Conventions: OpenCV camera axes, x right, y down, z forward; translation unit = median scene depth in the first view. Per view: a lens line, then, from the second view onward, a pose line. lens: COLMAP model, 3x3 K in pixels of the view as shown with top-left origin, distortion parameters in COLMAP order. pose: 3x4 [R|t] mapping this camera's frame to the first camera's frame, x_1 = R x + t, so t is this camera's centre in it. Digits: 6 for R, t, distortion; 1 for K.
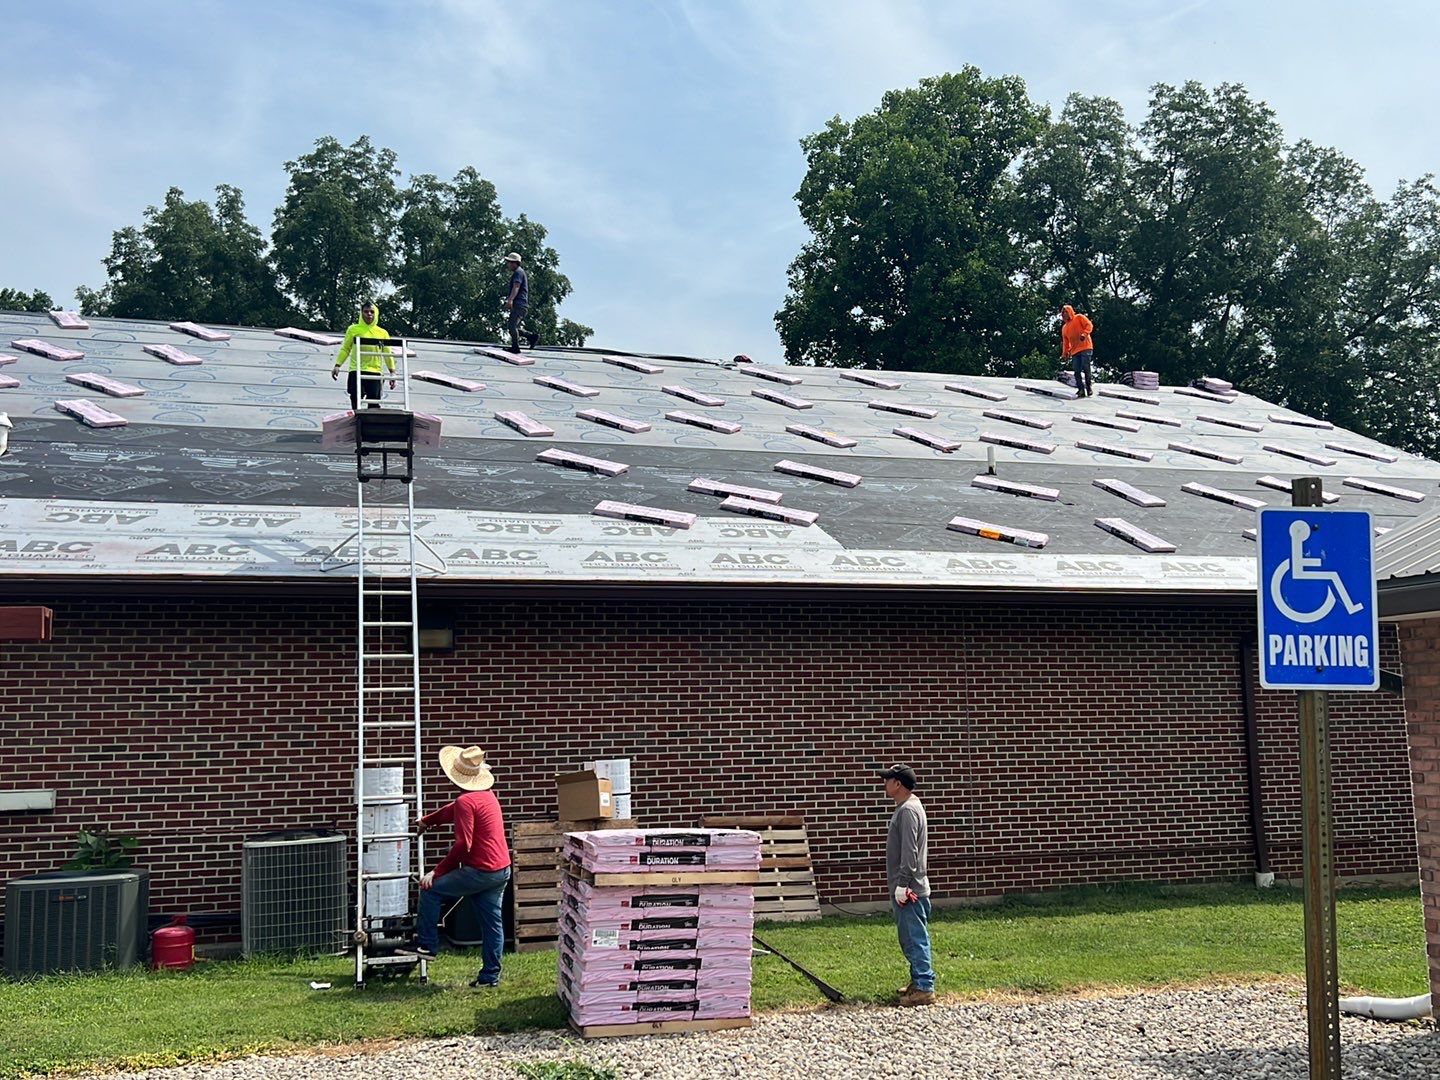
lens RADIAL K [[1374.1, 0, 720.0], [0, 1374.1, 540.0], [0, 0, 1]] dist [0.143181, -0.295206]
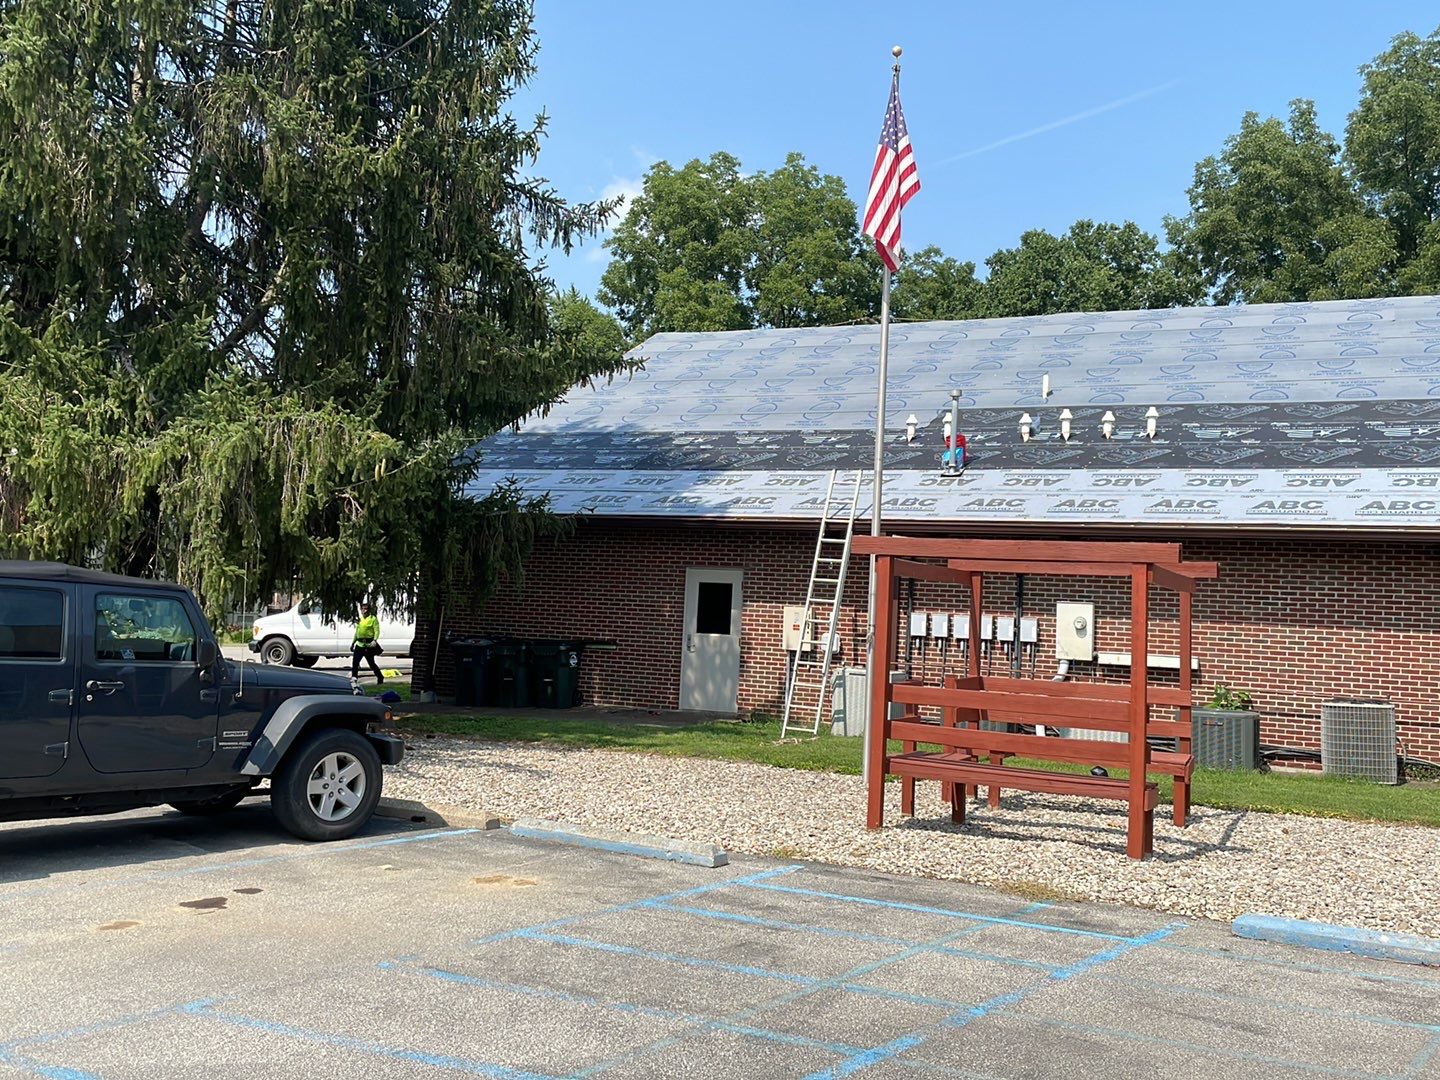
lens RADIAL K [[1374.0, 0, 718.3], [0, 1374.0, 509.6], [0, 0, 1]] dist [0.100673, -0.164241]
pose [[0.740790, 0.006524, -0.671705, 0.146678], [0.032011, 0.998474, 0.045001, -0.063571], [0.670974, -0.054838, 0.739451, -0.429071]]
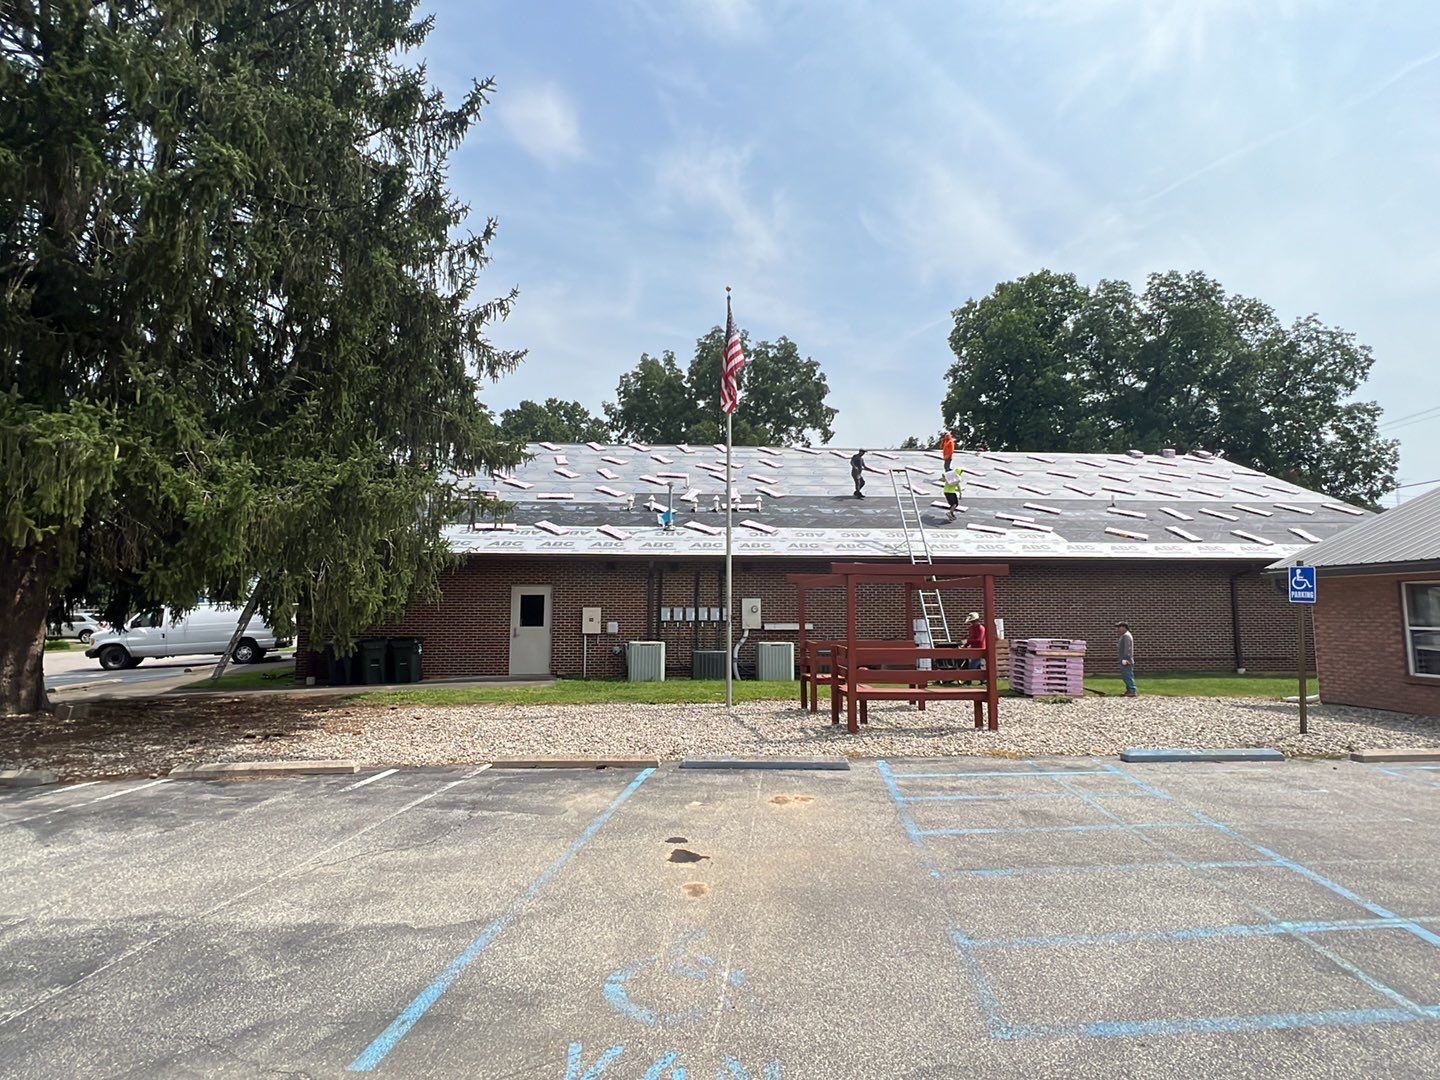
lens RADIAL K [[731.1, 0, 716.8], [0, 731.1, 539.8], [0, 0, 1]] dist [-0.003394, -0.001563]
pose [[0.977590, -0.000896, -0.210518, -0.277158], [0.009770, 0.999107, 0.041117, -0.063161], [0.210293, -0.042252, 0.976725, -0.514116]]
